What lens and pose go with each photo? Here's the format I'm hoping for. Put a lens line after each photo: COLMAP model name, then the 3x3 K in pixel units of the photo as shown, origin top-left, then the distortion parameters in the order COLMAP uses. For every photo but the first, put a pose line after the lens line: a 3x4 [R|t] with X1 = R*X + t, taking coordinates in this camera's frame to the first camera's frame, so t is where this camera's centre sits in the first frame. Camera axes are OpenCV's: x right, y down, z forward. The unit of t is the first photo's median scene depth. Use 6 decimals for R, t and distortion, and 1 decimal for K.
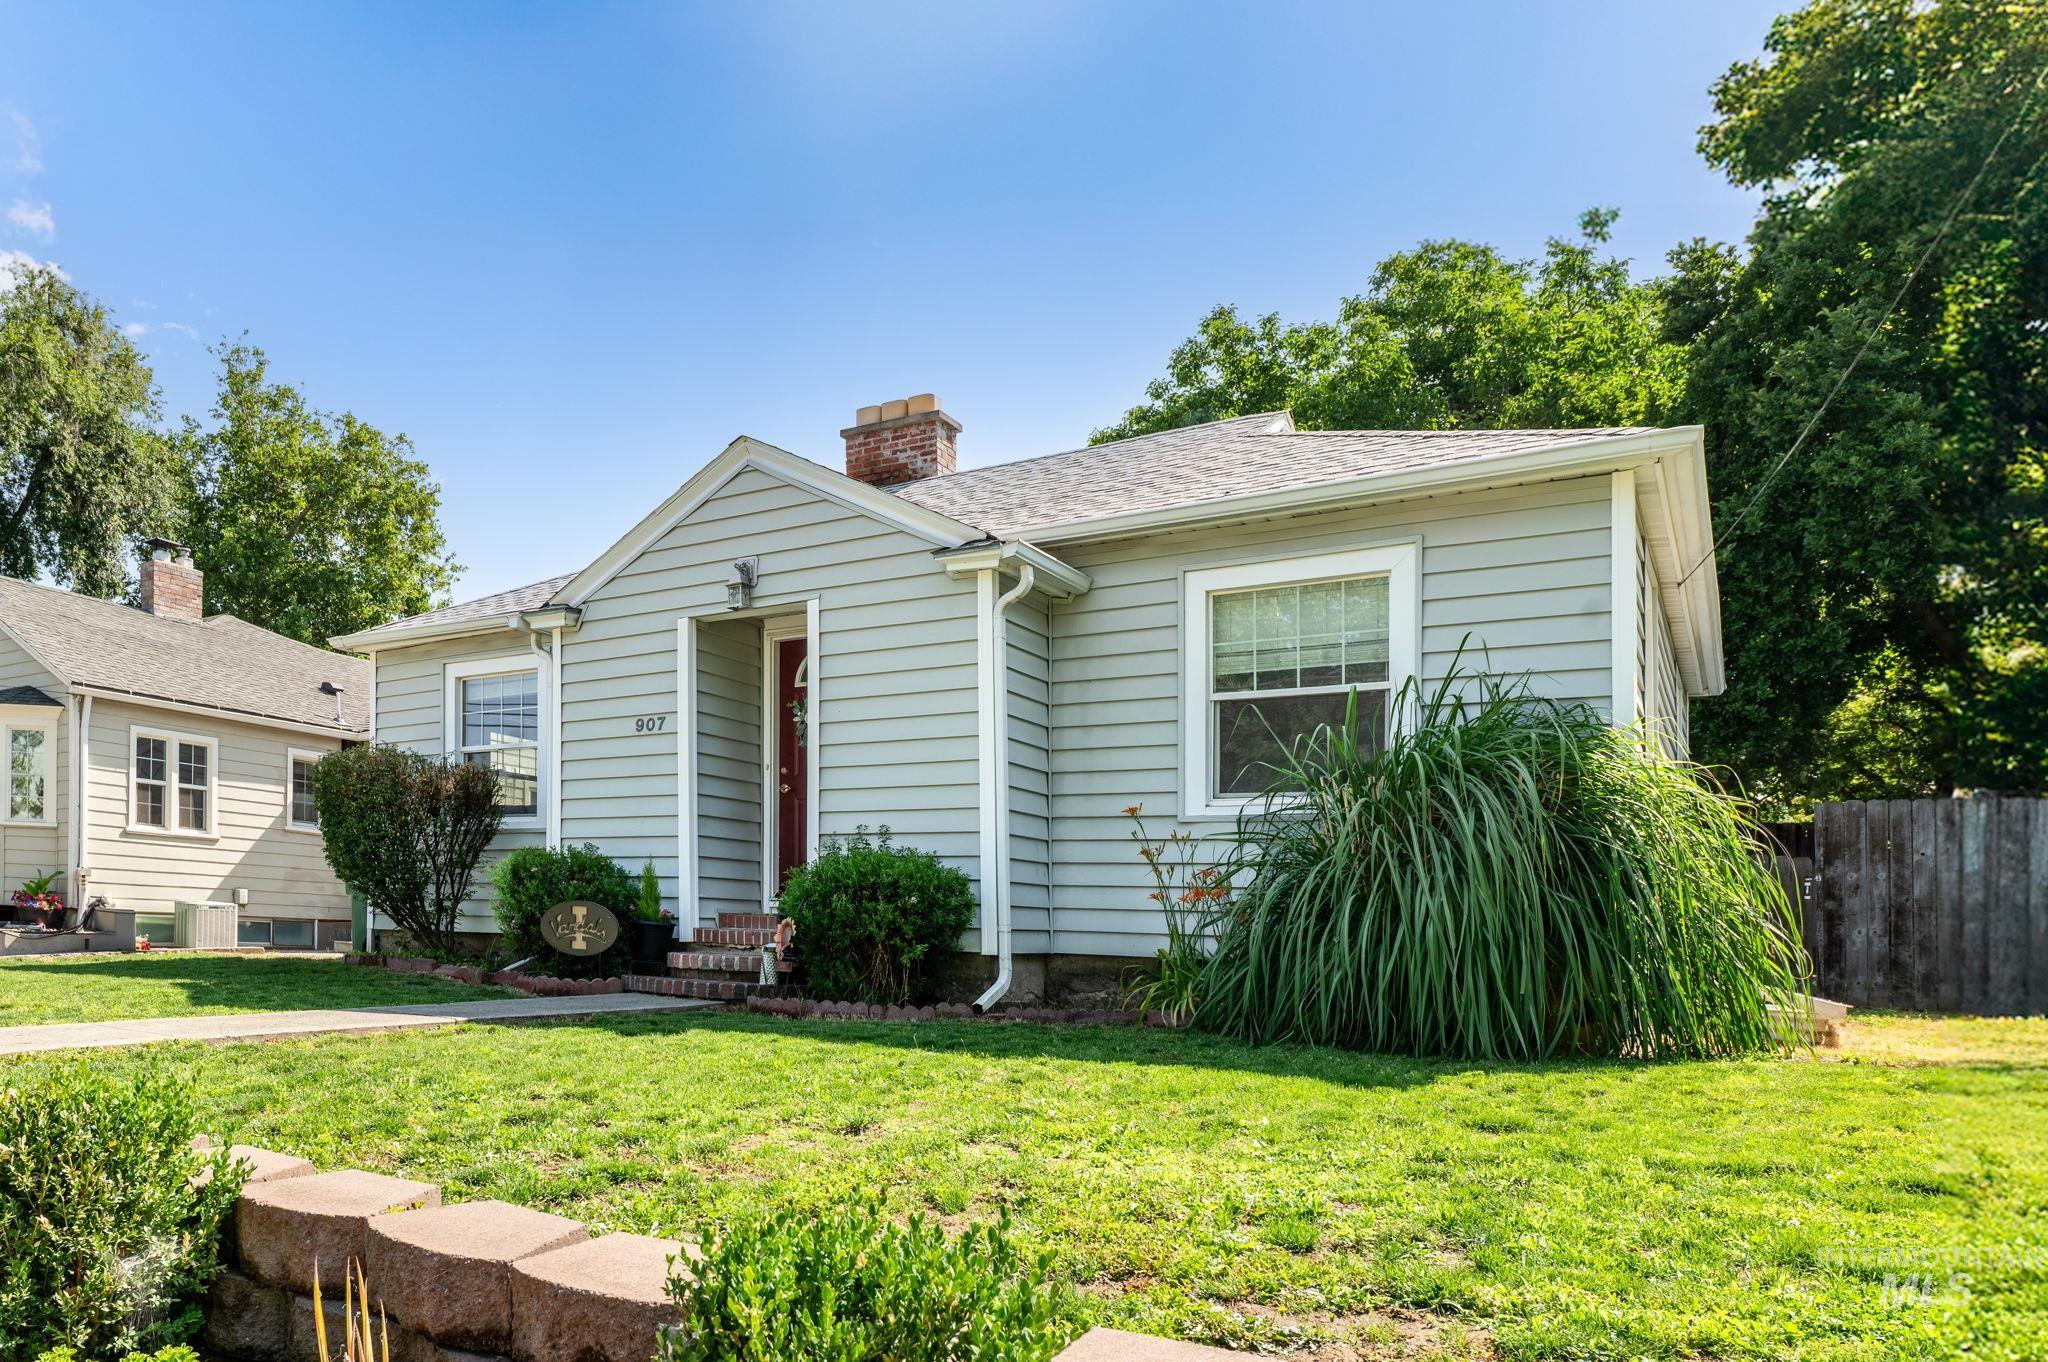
lens RADIAL K [[4015.9, 0, 1024.0], [0, 4015.9, 681.0], [0, 0, 1]] dist [0.048684, 0.136664]
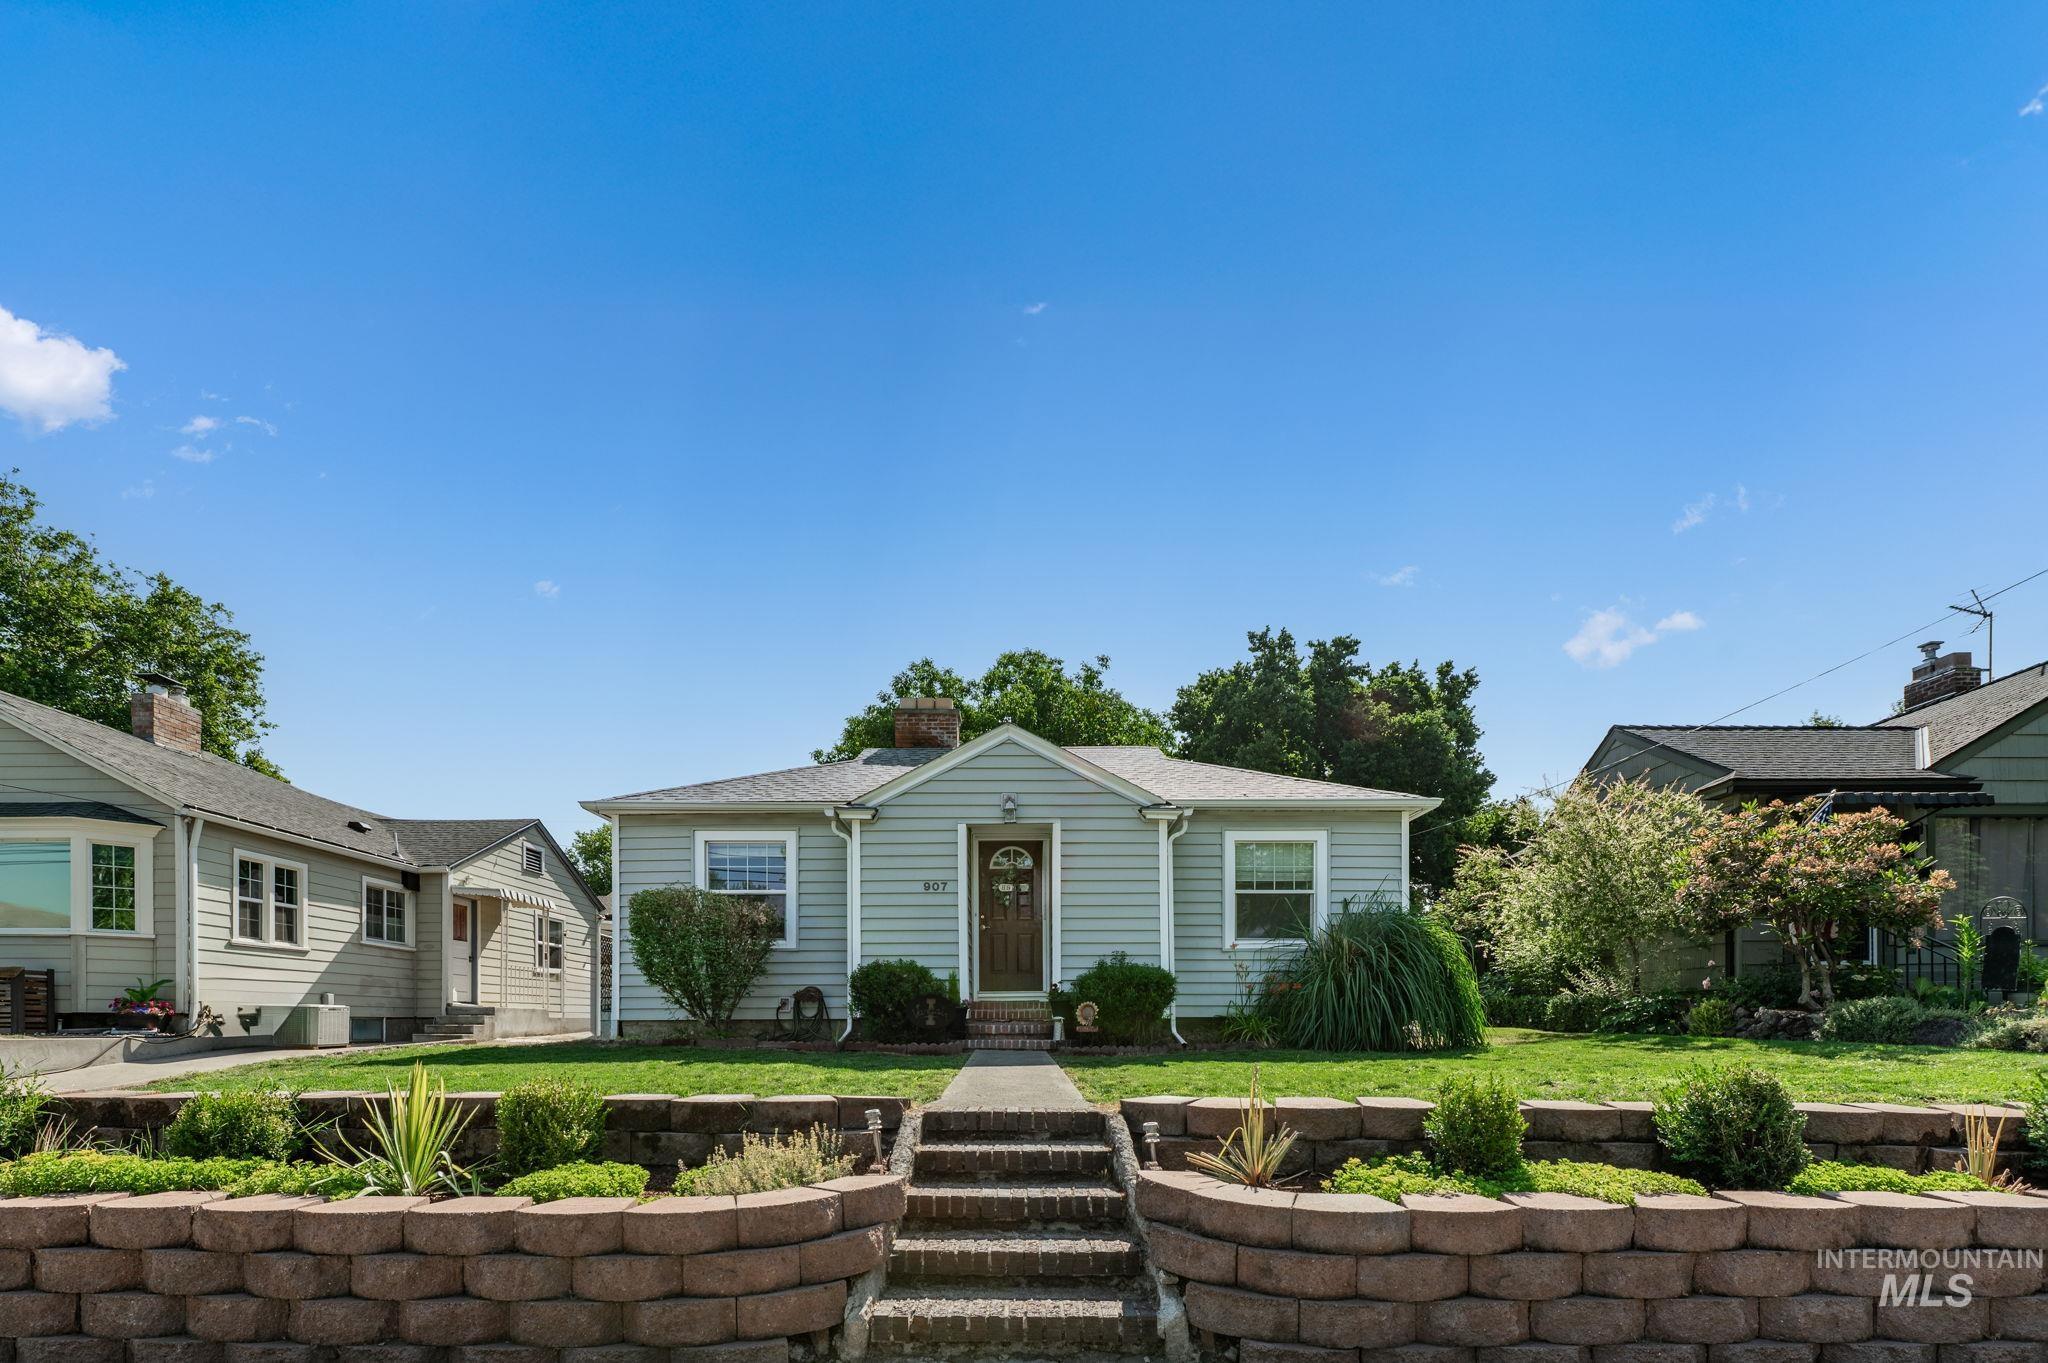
lens RADIAL K [[4015.9, 0, 1024.0], [0, 4015.9, 681.5], [0, 0, 1]] dist [0.048684, 0.136664]
pose [[-0.119149, 0.065967, 0.990683, -1.409187], [-0.049309, 0.996166, -0.072262, 0.036029], [-0.991651, -0.057460, -0.115439, 0.946896]]
